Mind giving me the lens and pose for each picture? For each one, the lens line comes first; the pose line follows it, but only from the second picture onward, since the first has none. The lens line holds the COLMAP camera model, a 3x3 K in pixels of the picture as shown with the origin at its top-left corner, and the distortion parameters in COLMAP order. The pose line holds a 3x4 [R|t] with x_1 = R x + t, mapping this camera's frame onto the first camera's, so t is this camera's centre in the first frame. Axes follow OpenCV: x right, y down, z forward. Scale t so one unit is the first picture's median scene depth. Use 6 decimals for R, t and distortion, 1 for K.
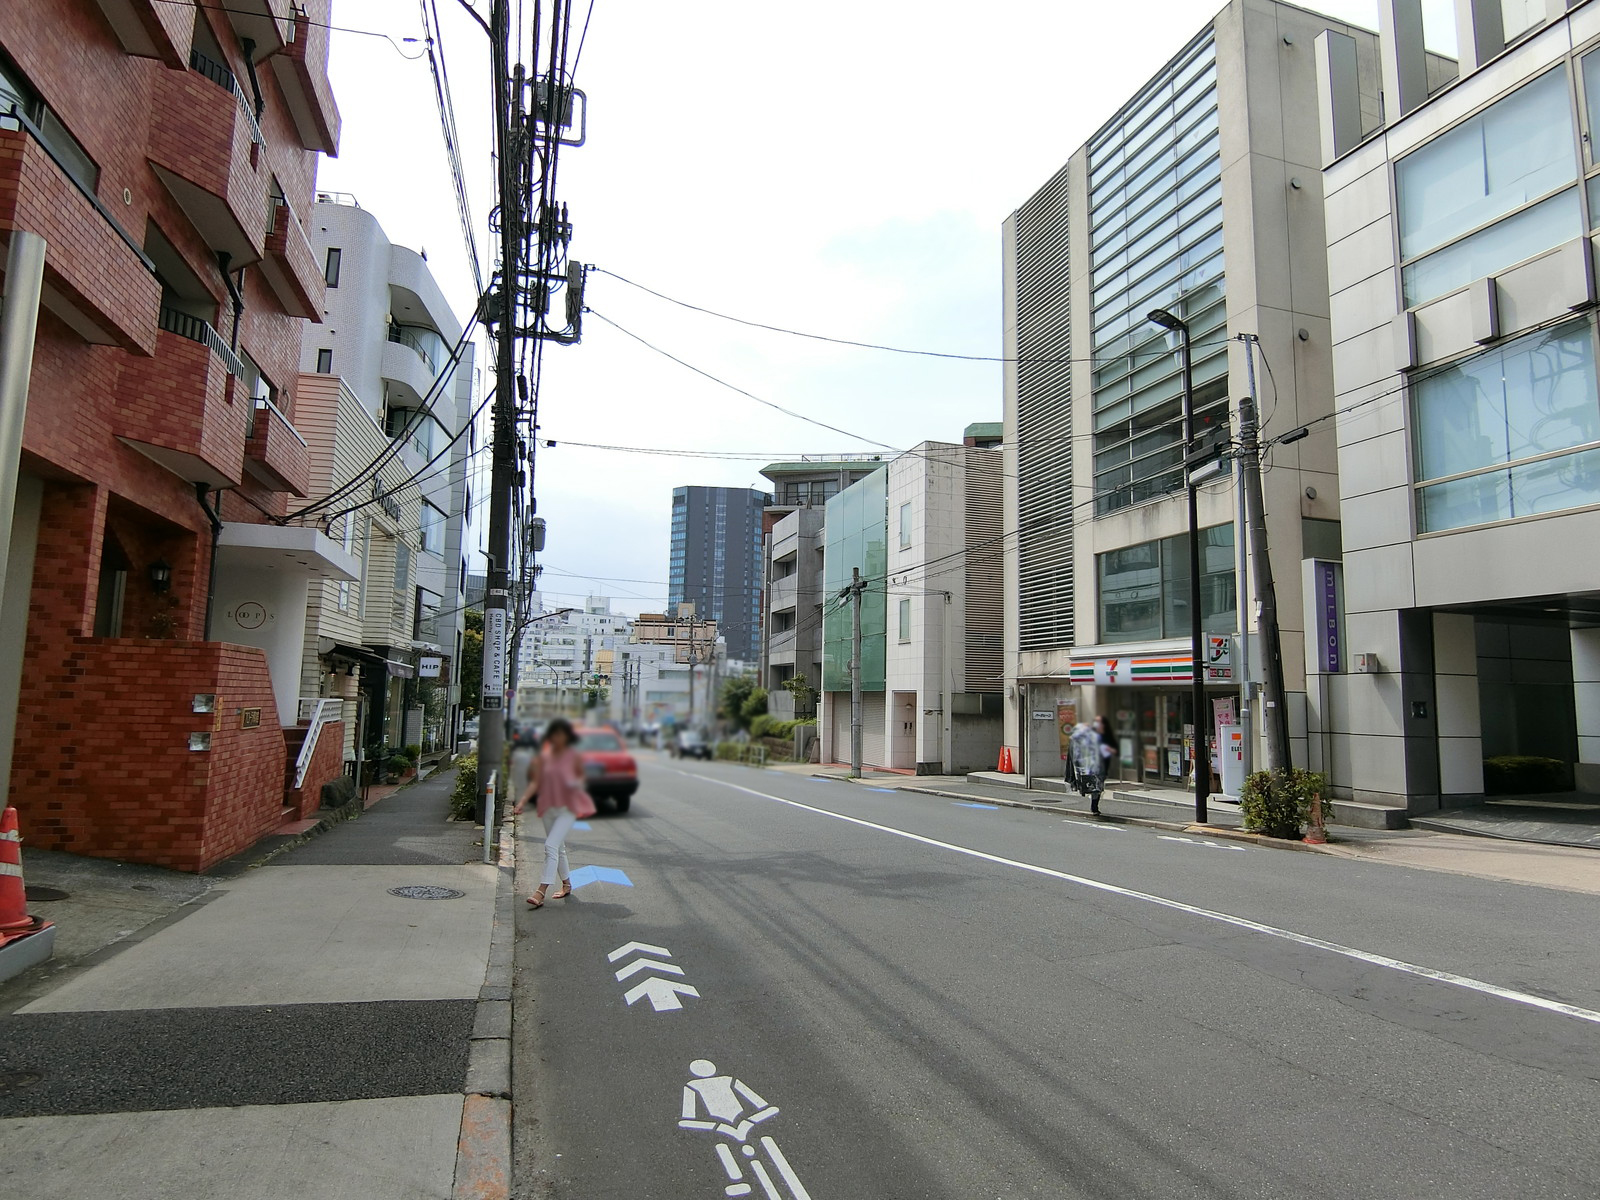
lens RADIAL K [[899.8, 0, 804.5], [0, 899.8, 603.2], [0, 0, 1]] dist [-0.003438, -0.000970]
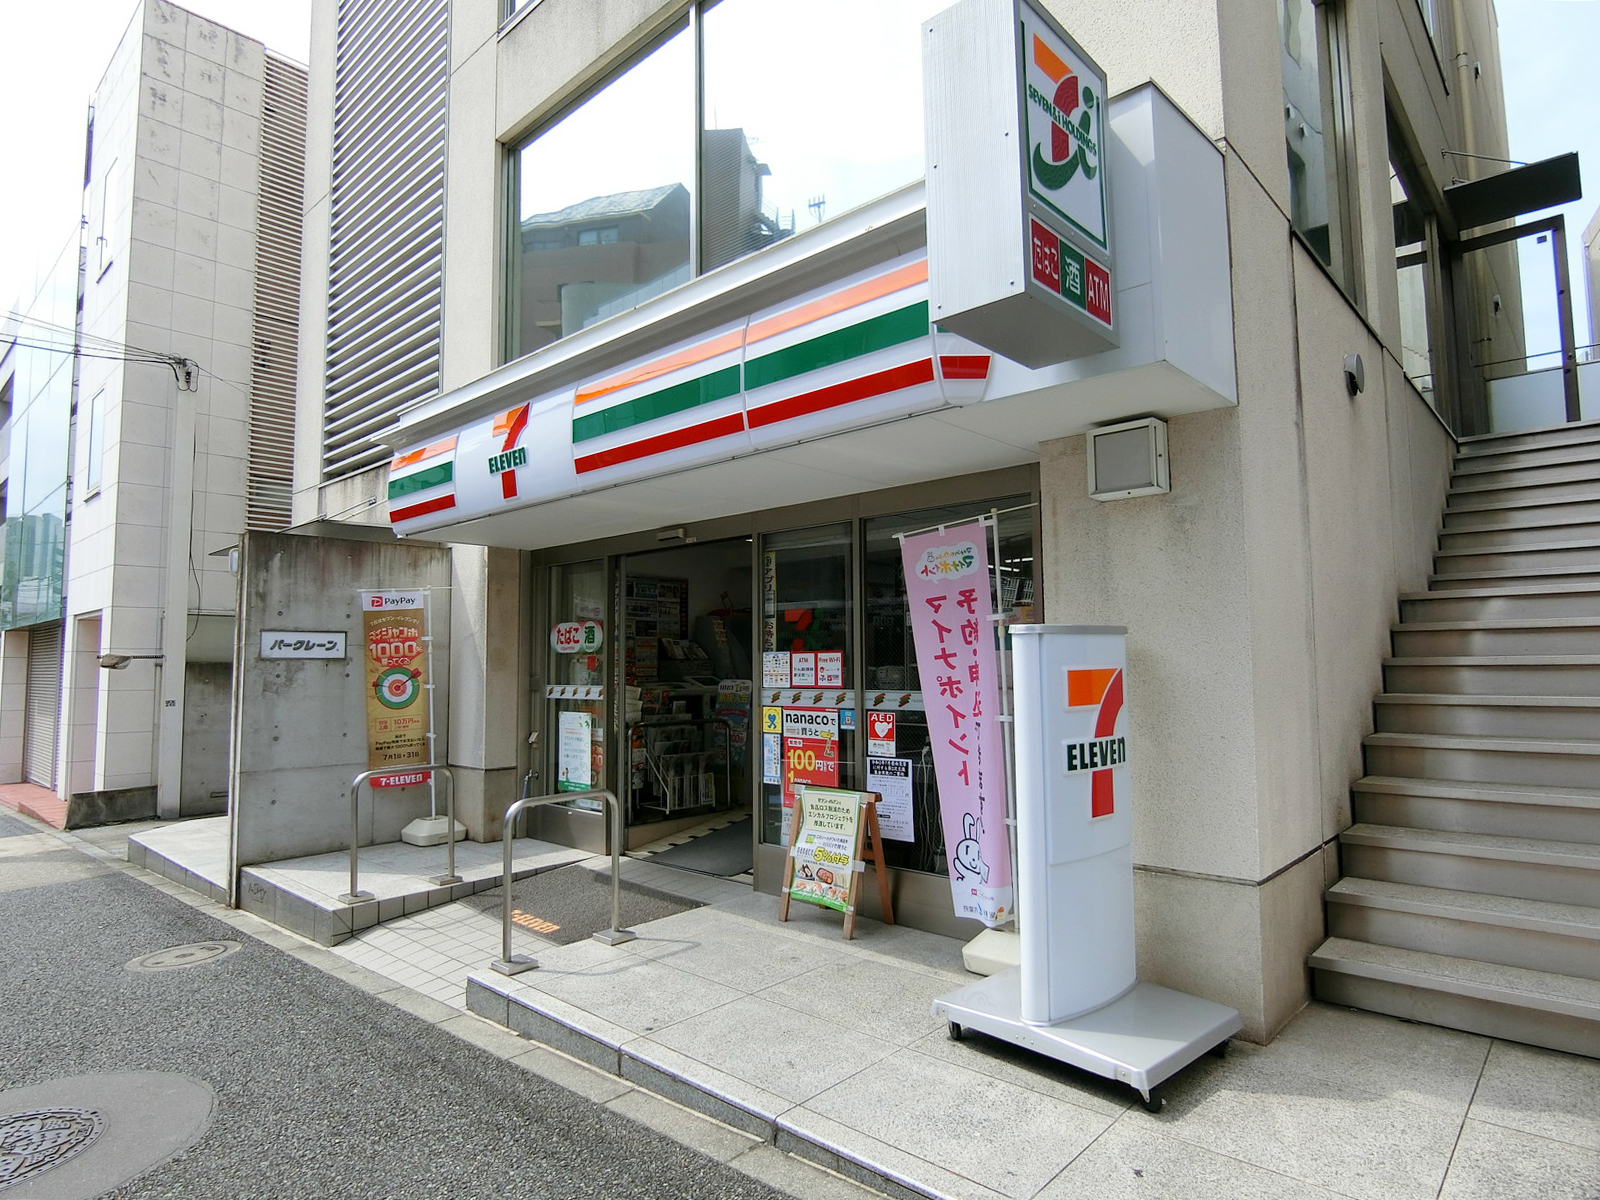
lens RADIAL K [[899.8, 0, 799.8], [0, 899.8, 598.0], [0, 0, 1]] dist [-0.003438, -0.000970]
pose [[0.870324, 0.008720, 0.492403, 0.274566], [-0.025709, 0.999284, 0.027743, 0.101995], [-0.491808, -0.036804, 0.869925, 0.701363]]
